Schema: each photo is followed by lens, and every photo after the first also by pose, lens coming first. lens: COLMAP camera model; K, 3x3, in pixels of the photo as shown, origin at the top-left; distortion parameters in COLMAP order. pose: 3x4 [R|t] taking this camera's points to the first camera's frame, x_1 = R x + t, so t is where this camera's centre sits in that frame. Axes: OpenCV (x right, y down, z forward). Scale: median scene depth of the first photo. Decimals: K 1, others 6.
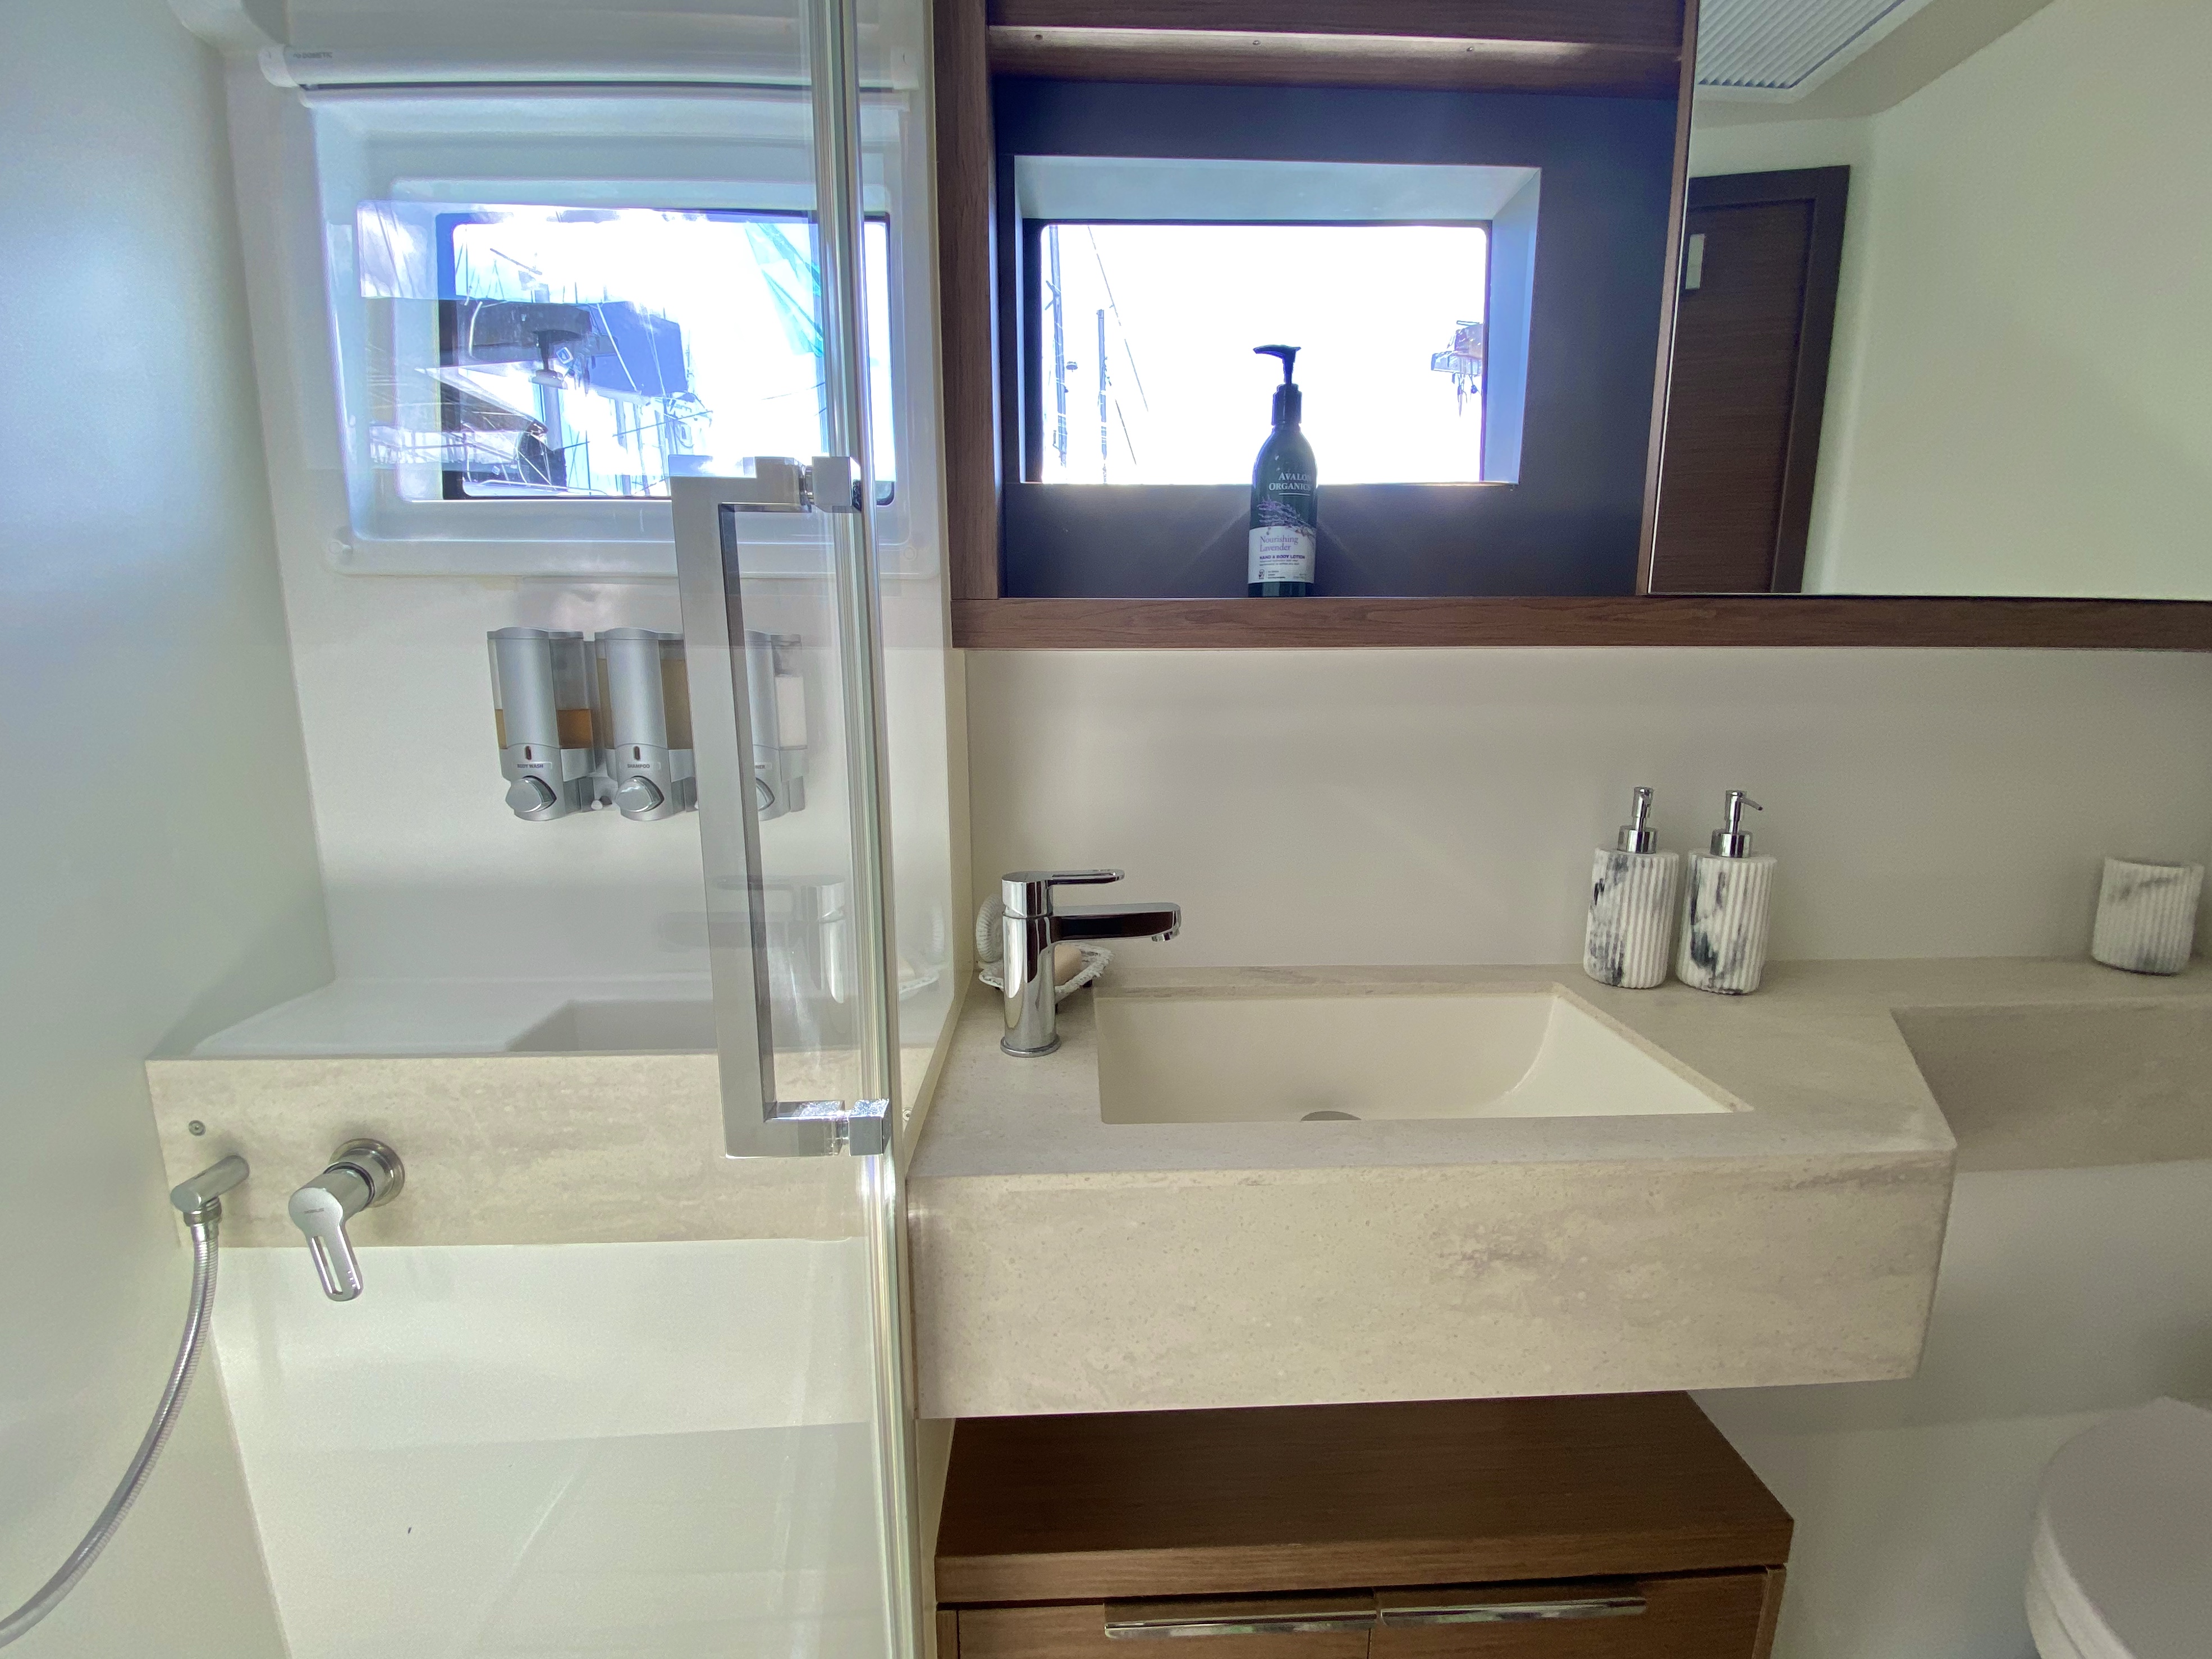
lens RADIAL K [[892.2, 0, 1106.0], [0, 892.2, 829.5], [0, 0, 1]] dist [0.007408, -0.015431]
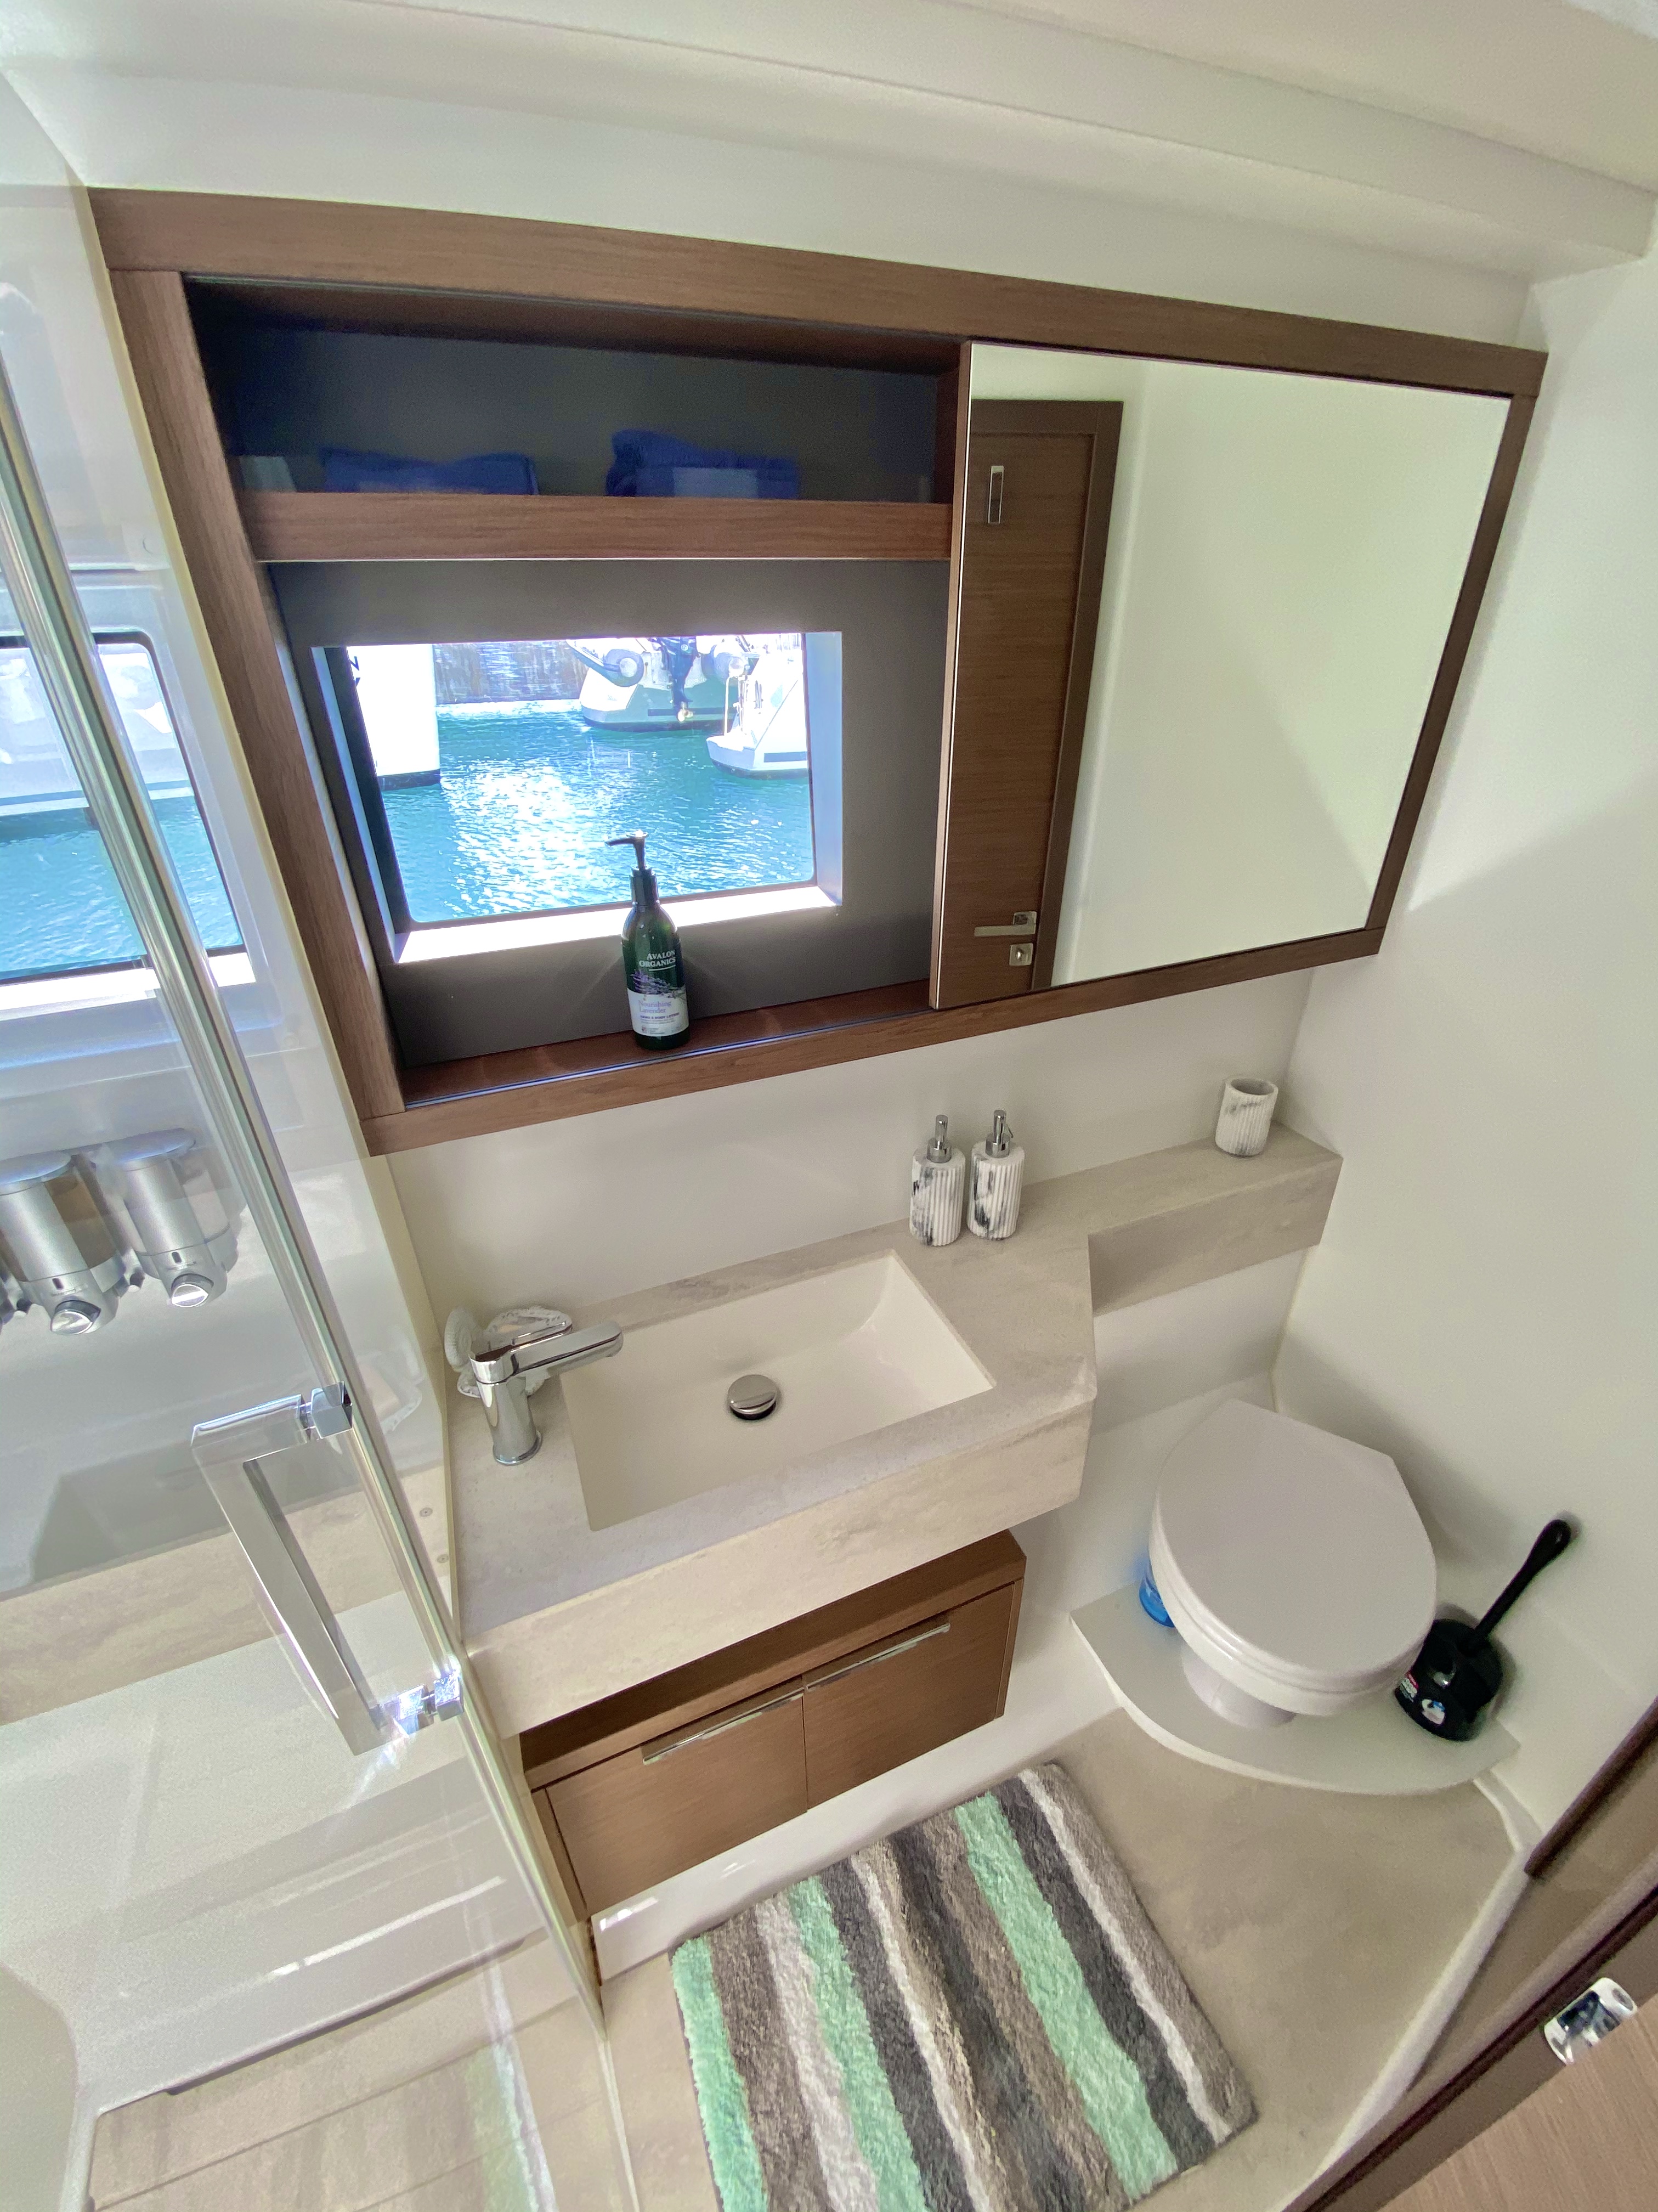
lens RADIAL K [[892.1, 0, 834.2], [0, 892.1, 1067.2], [0, 0, 1]] dist [0.007408, -0.015431]
pose [[0.930076, -0.181063, 0.319647, 0.026711], [0.069823, 0.941370, 0.330072, -0.602292], [-0.360670, -0.284673, 0.888188, -0.136660]]
